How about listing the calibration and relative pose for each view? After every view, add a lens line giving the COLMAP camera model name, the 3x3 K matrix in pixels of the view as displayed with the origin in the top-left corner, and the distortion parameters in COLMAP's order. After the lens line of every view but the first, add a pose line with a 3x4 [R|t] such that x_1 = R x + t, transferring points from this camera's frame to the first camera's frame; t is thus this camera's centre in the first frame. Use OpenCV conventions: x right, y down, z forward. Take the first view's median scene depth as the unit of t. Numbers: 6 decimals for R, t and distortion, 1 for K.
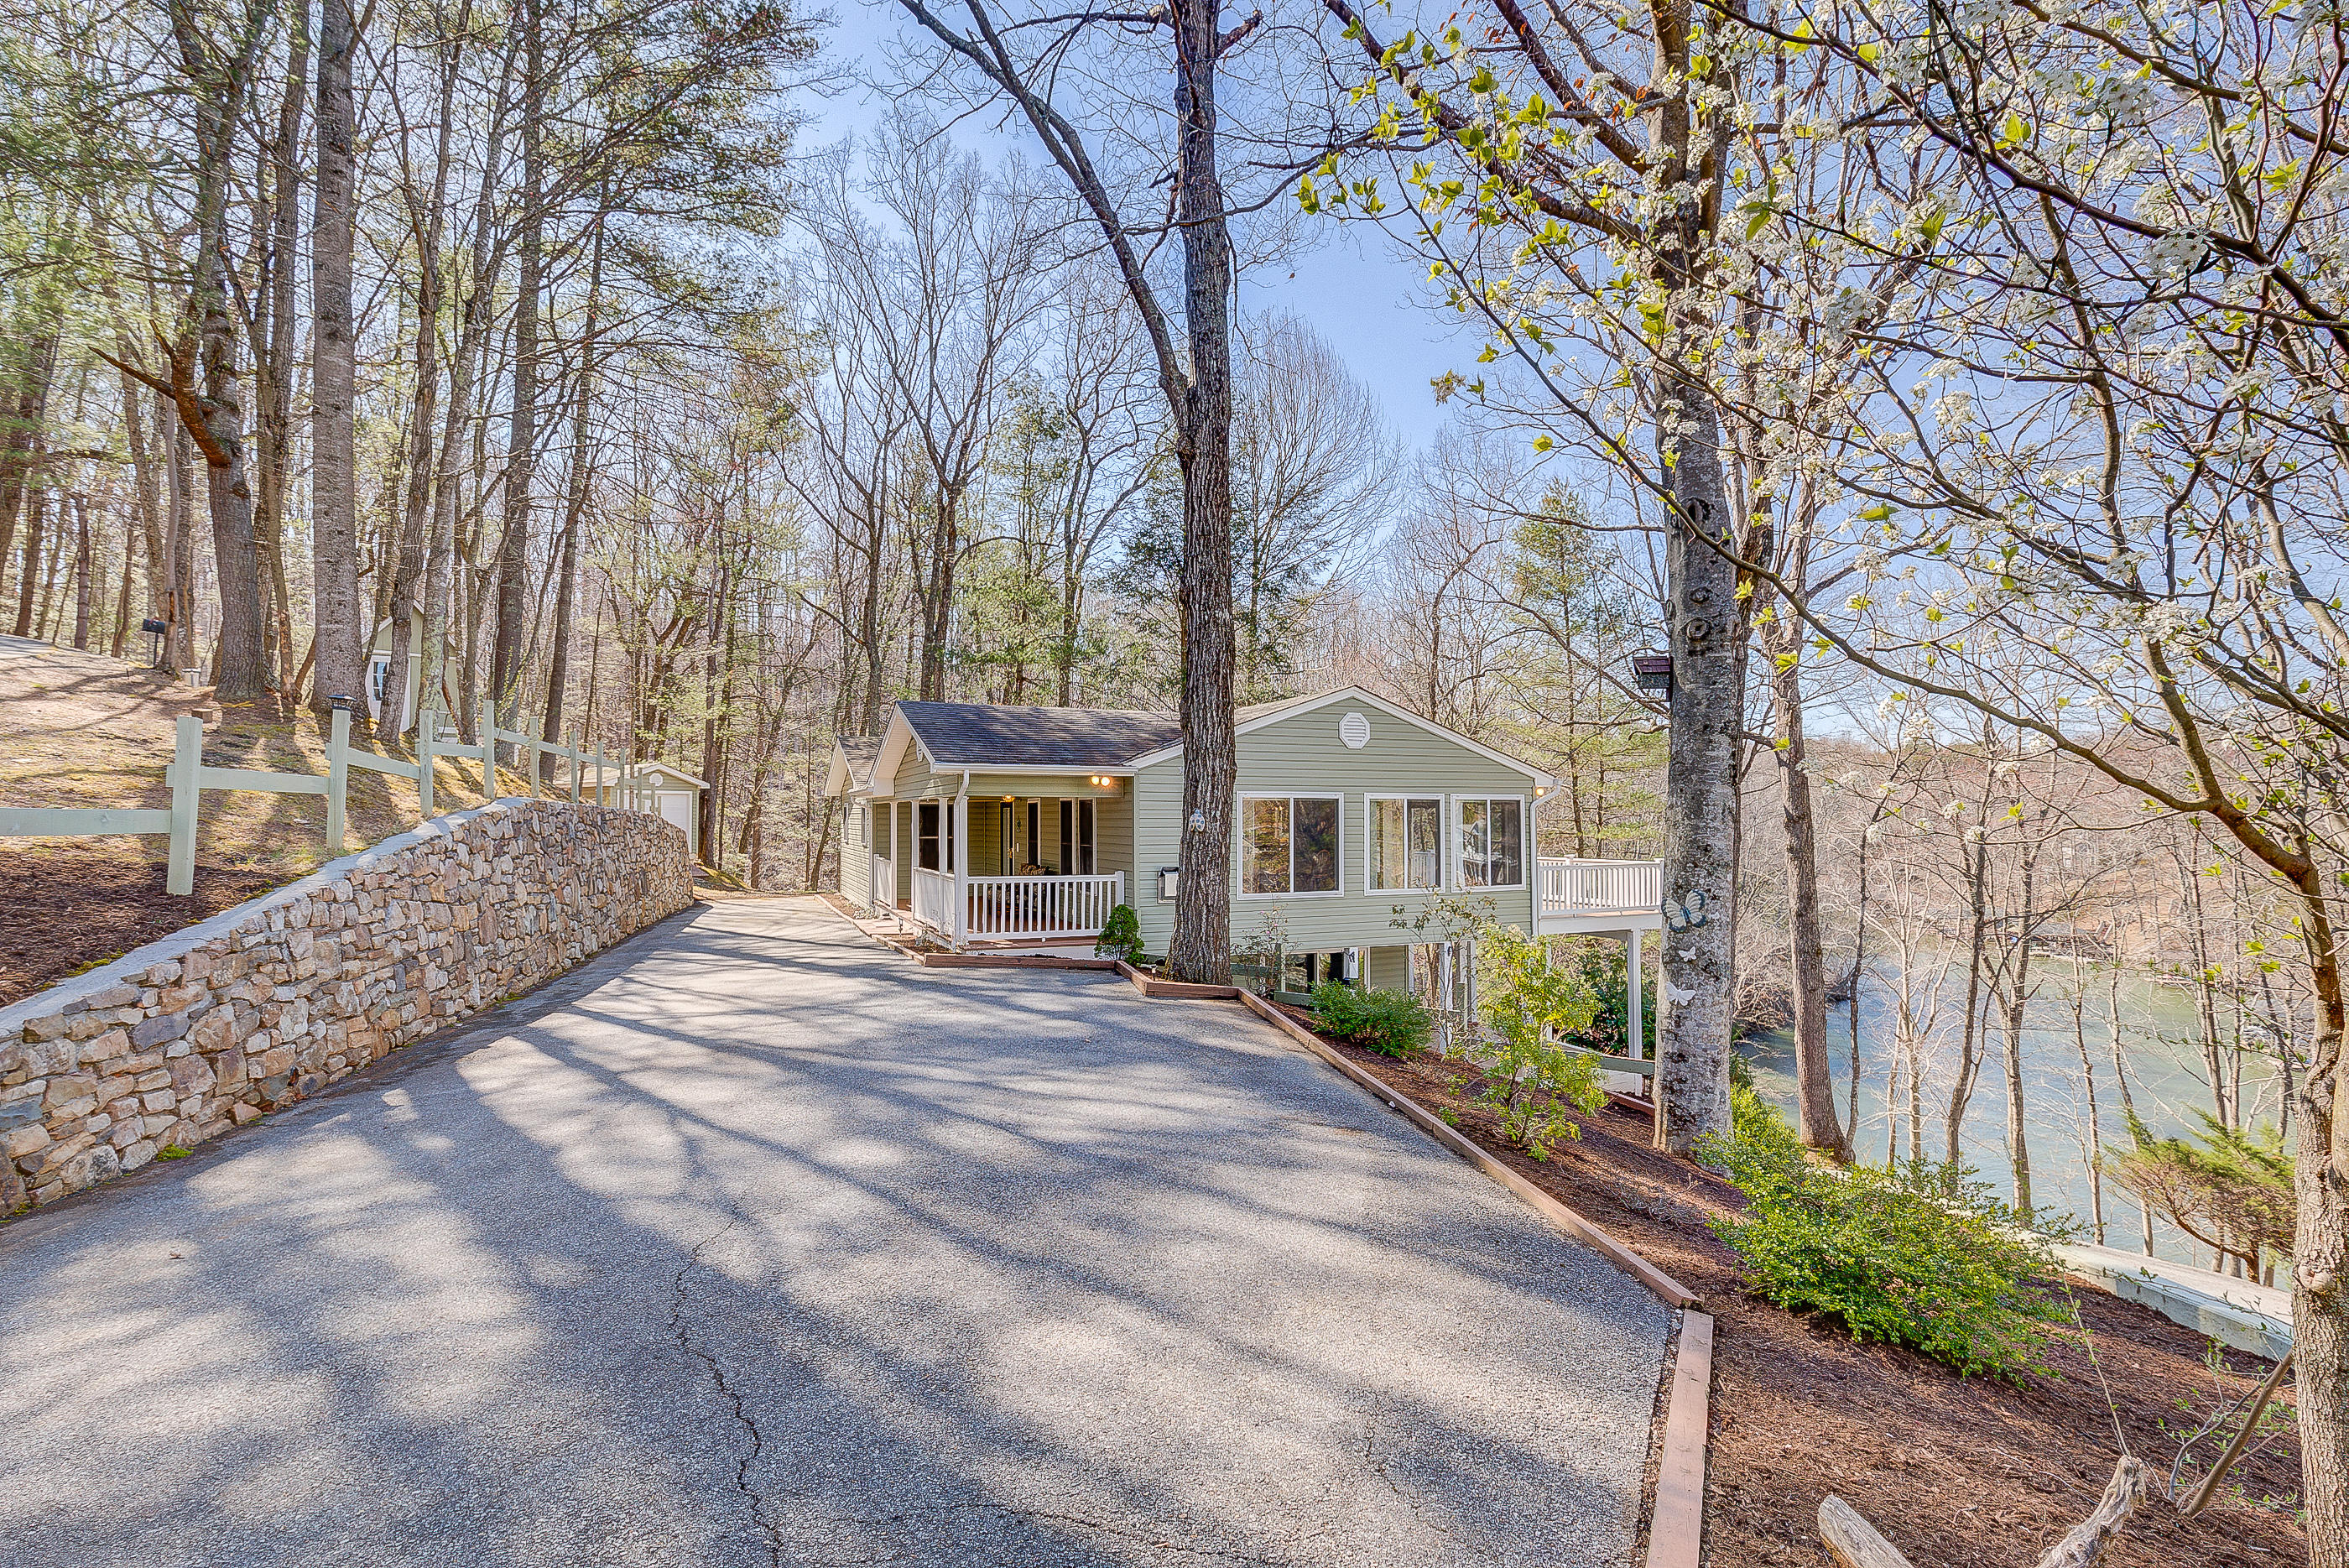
lens RADIAL K [[1053.6, 0, 1178.0], [0, 1053.6, 794.7], [0, 0, 1]] dist [-0.002167, 0.000024]
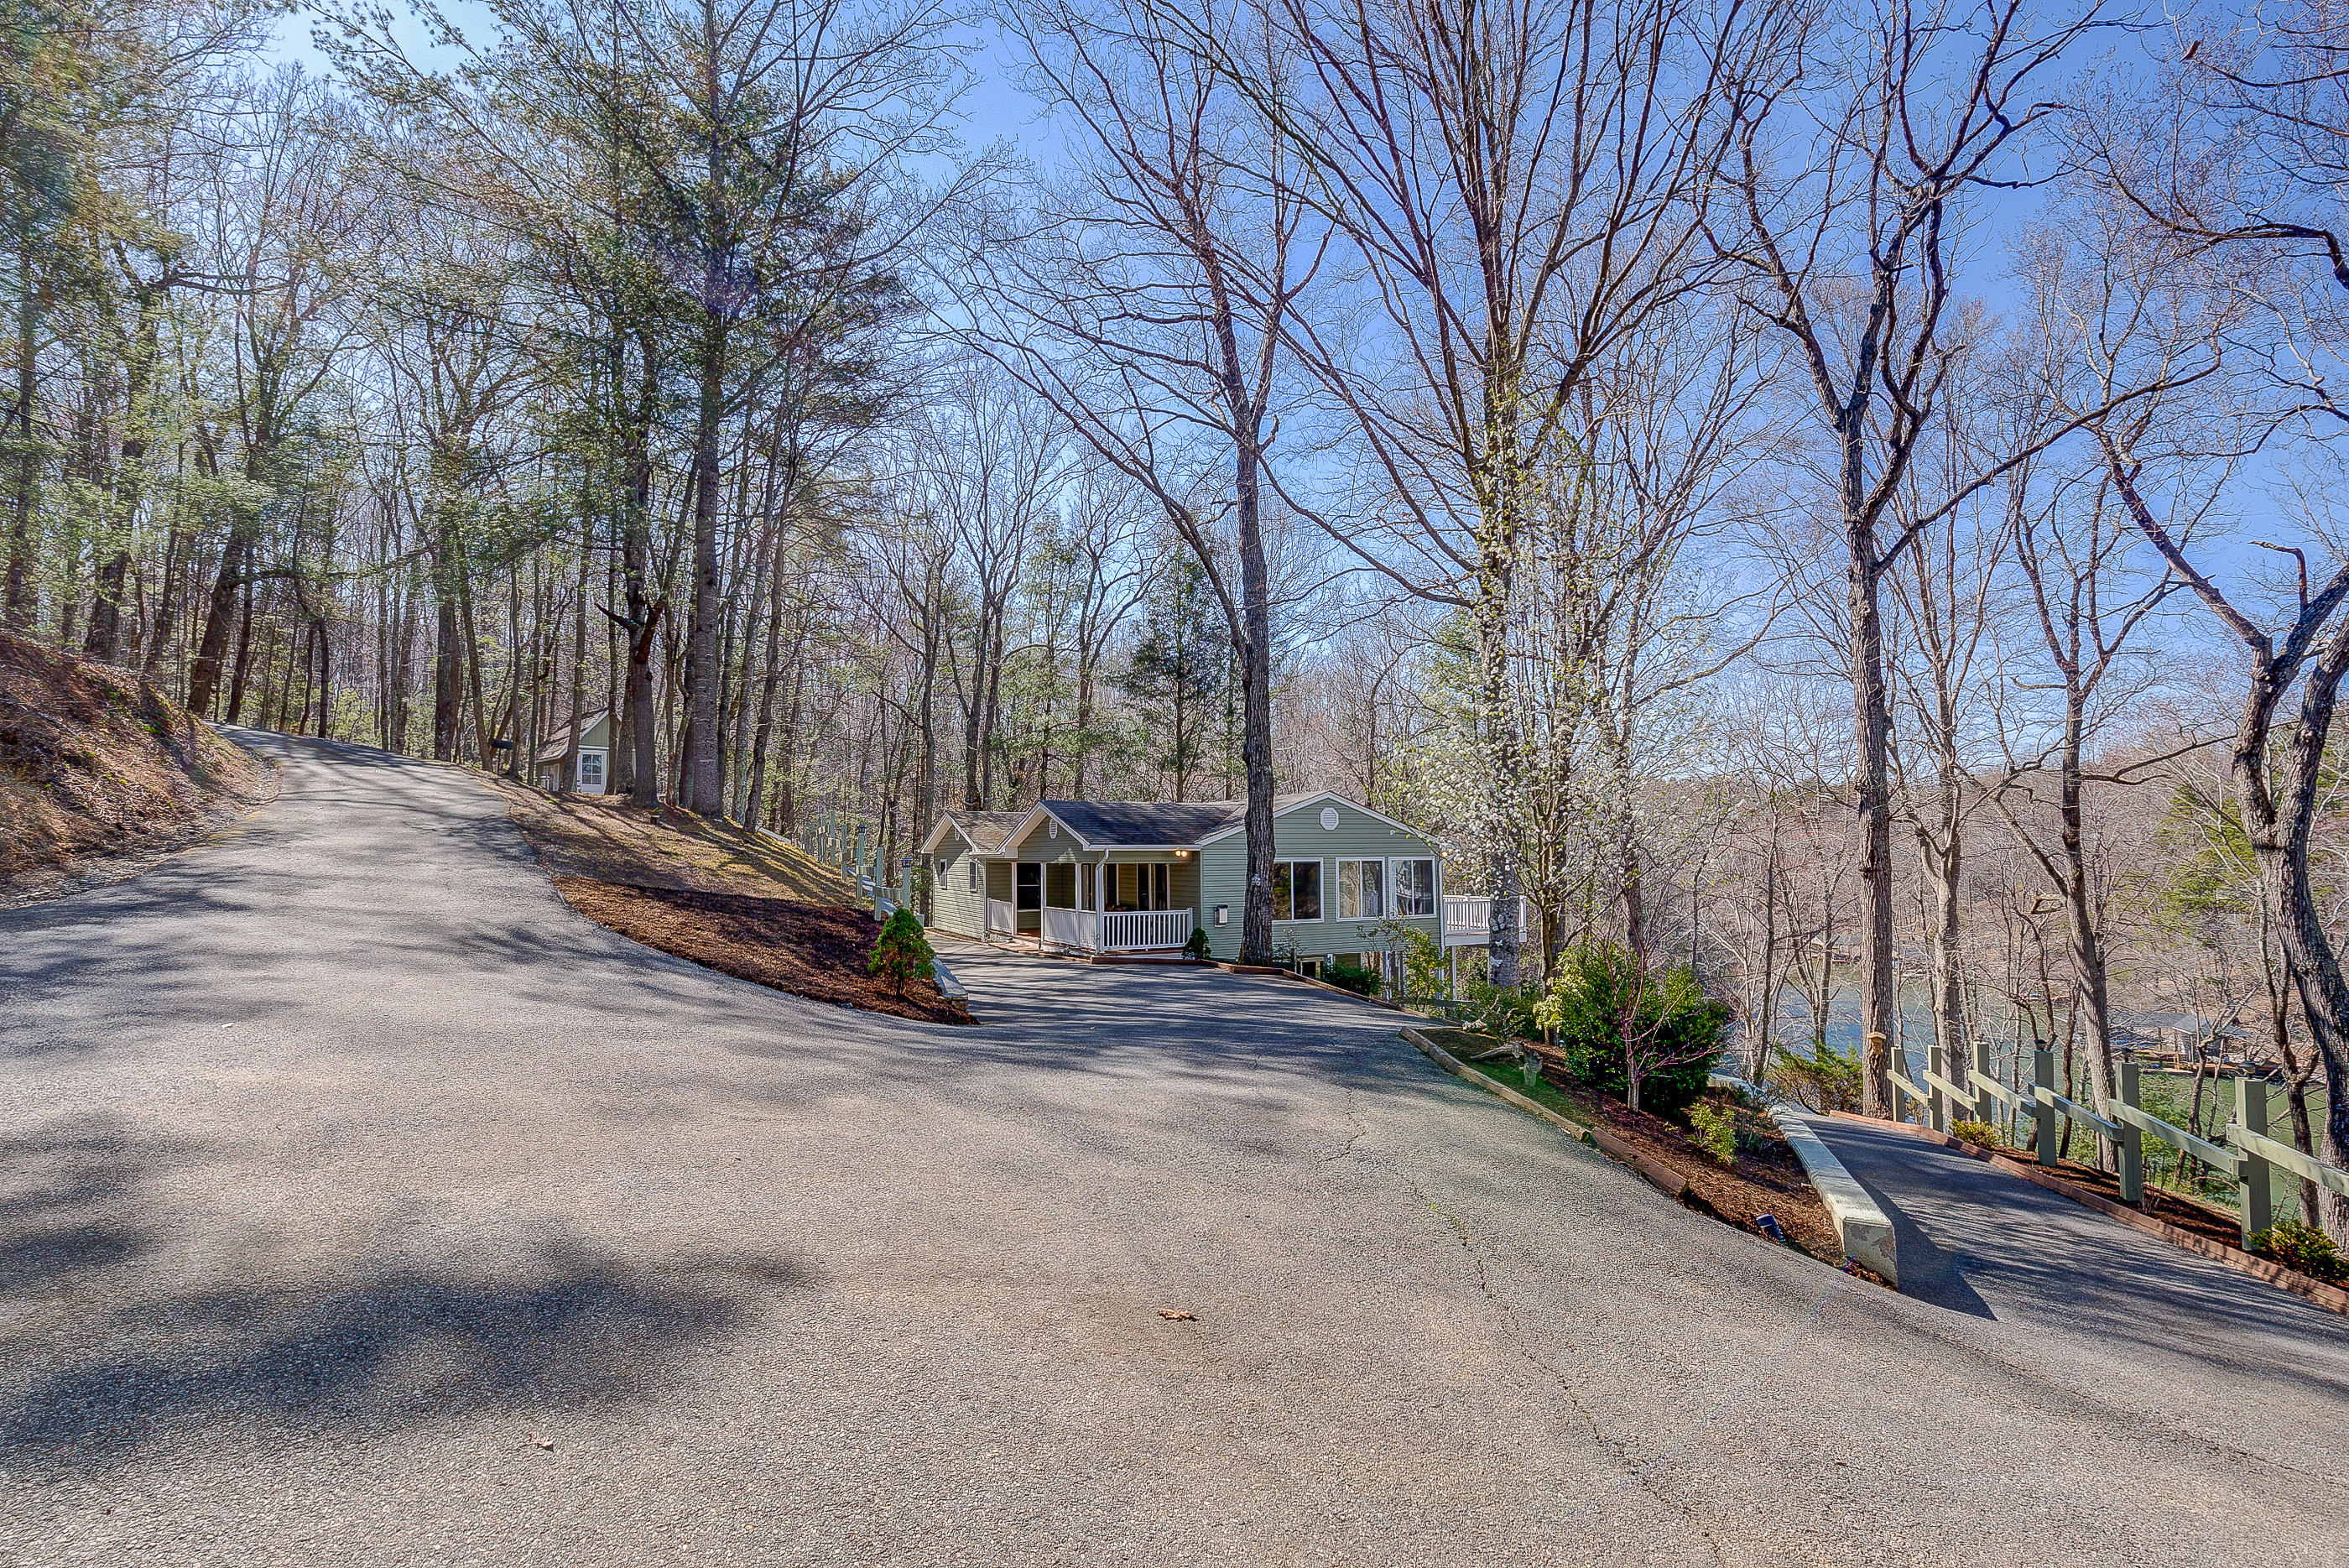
lens RADIAL K [[1053.6, 0, 1178.0], [0, 1053.6, 794.7], [0, 0, 1]] dist [-0.002167, 0.000024]
pose [[0.998052, -0.003357, 0.062303, -0.157031], [0.005515, 0.999389, -0.034502, -0.041928], [-0.062149, 0.034778, 0.997461, -0.570679]]
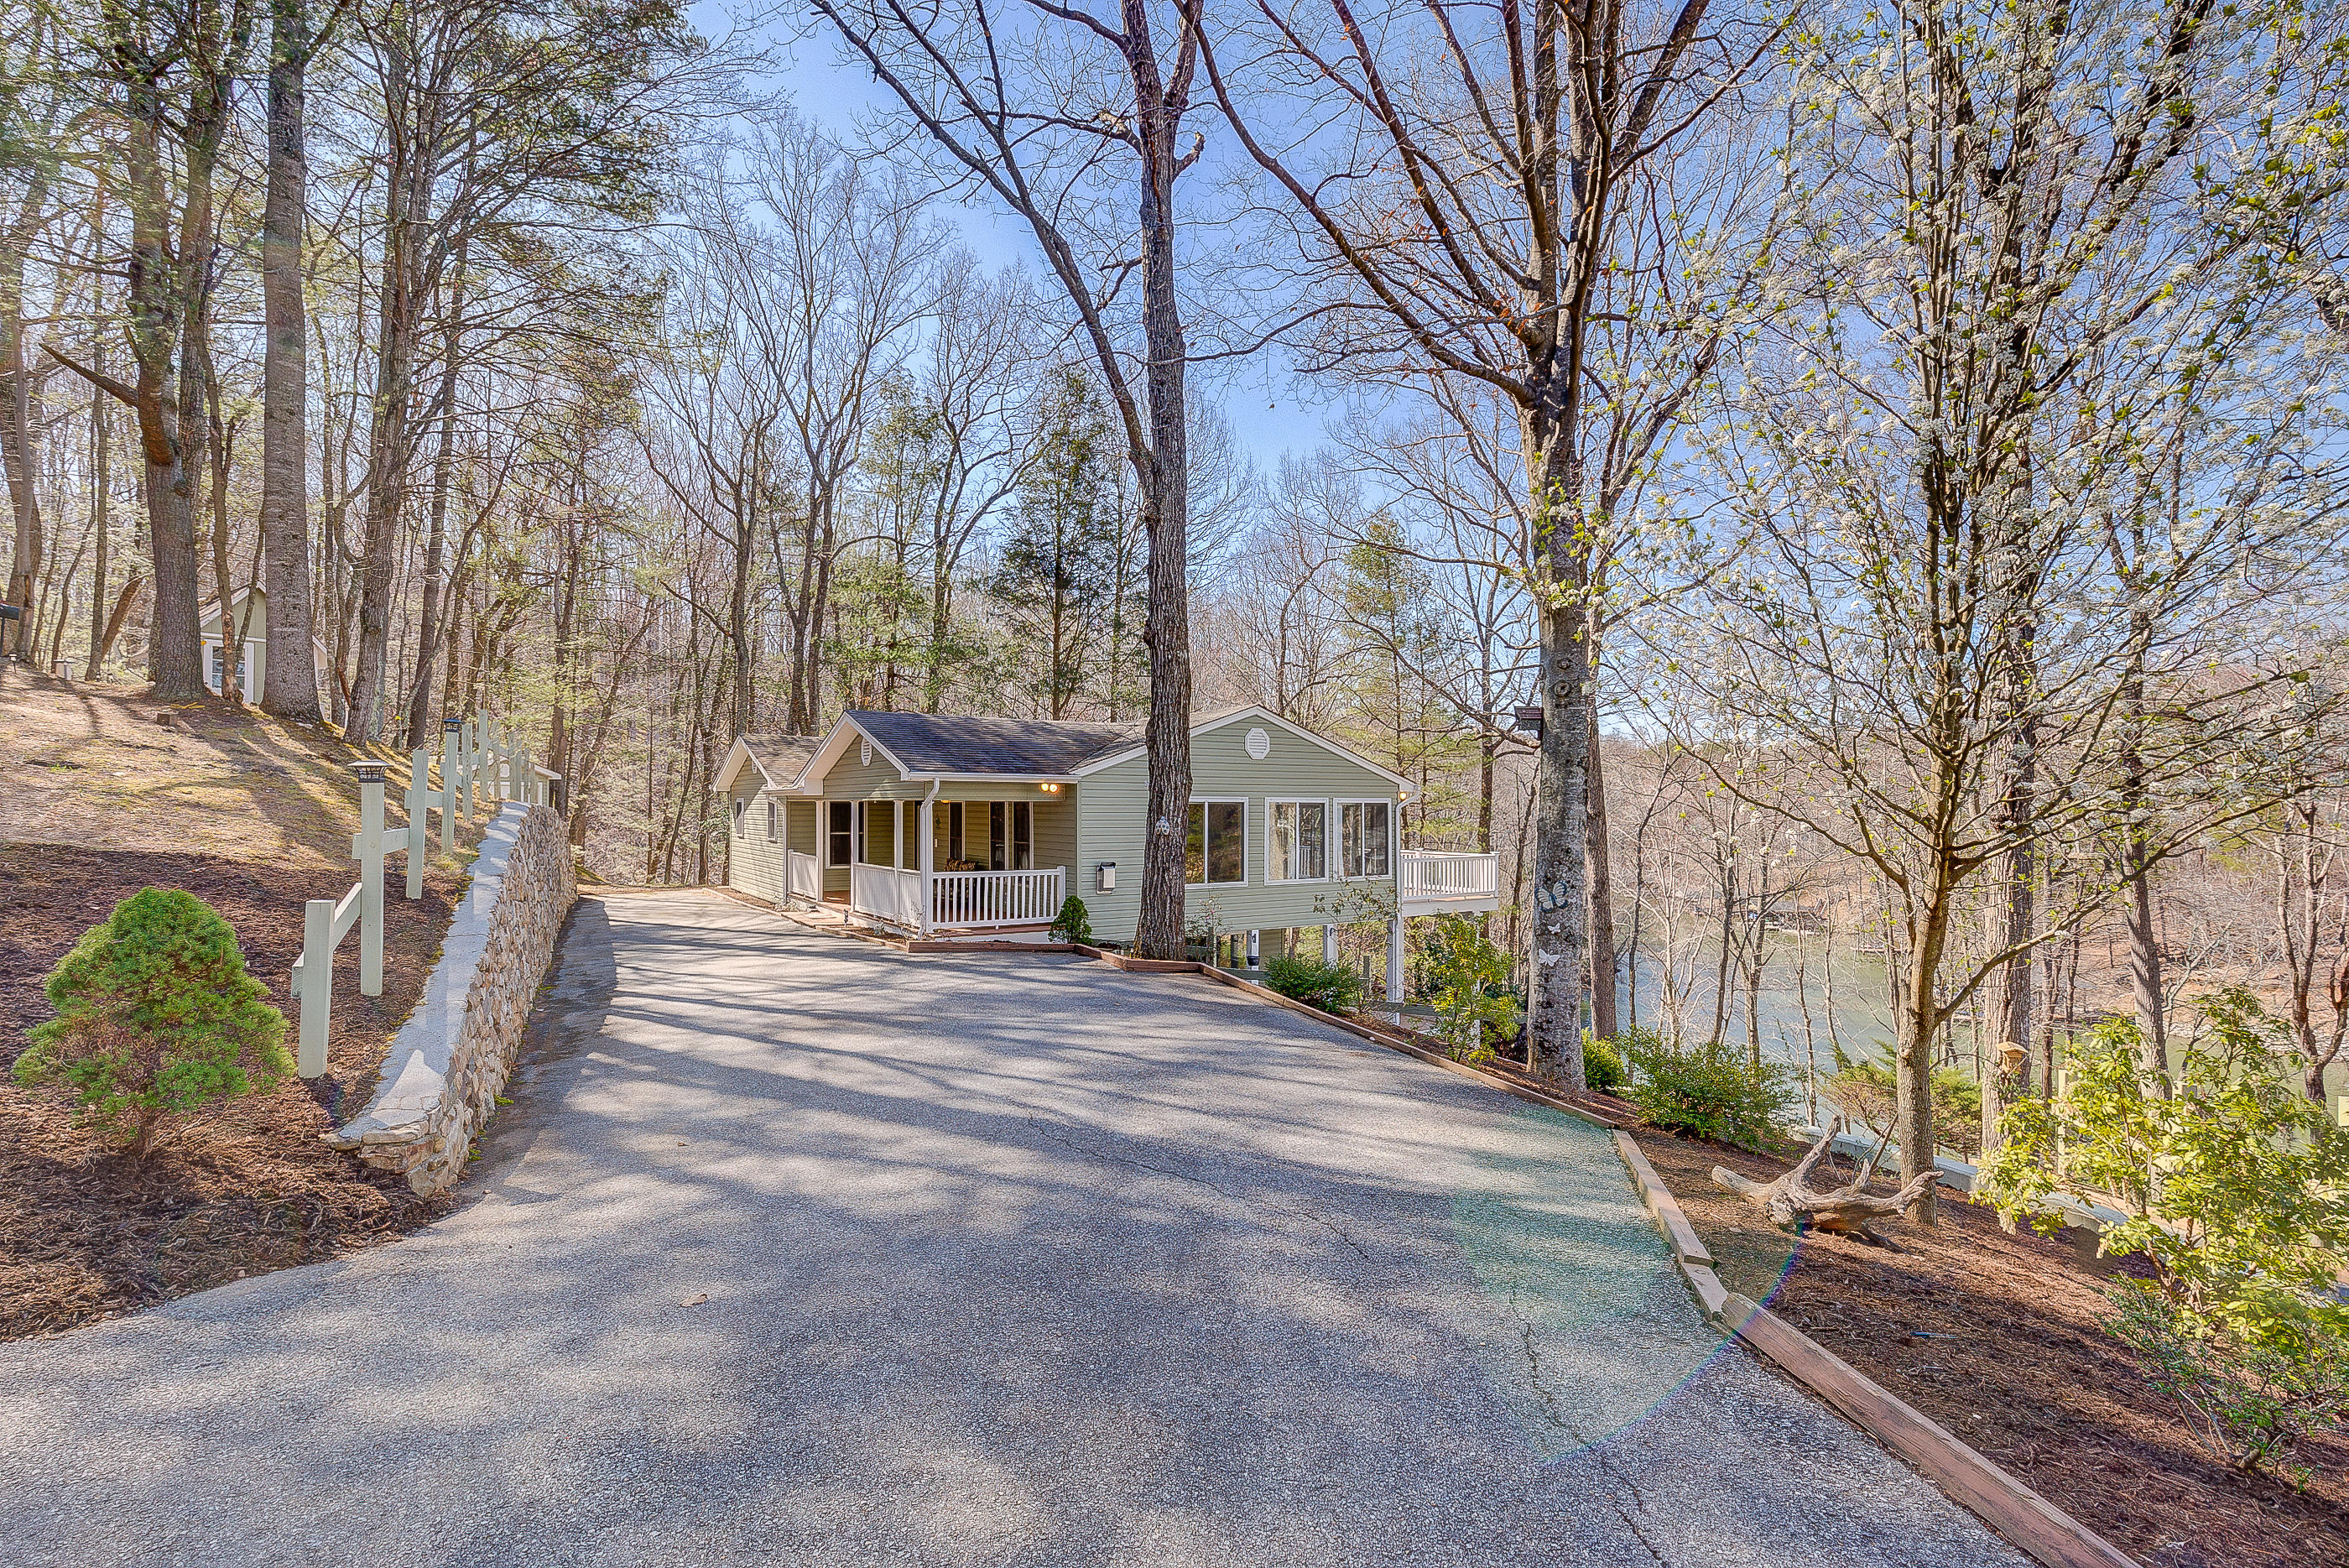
lens RADIAL K [[1053.6, 0, 1178.0], [0, 1053.6, 794.7], [0, 0, 1]] dist [-0.002167, 0.000024]
pose [[0.985077, 0.005589, 0.172026, -0.114691], [-0.007617, 0.999909, 0.011134, -0.016374], [-0.171948, -0.012278, 0.985029, -0.127030]]
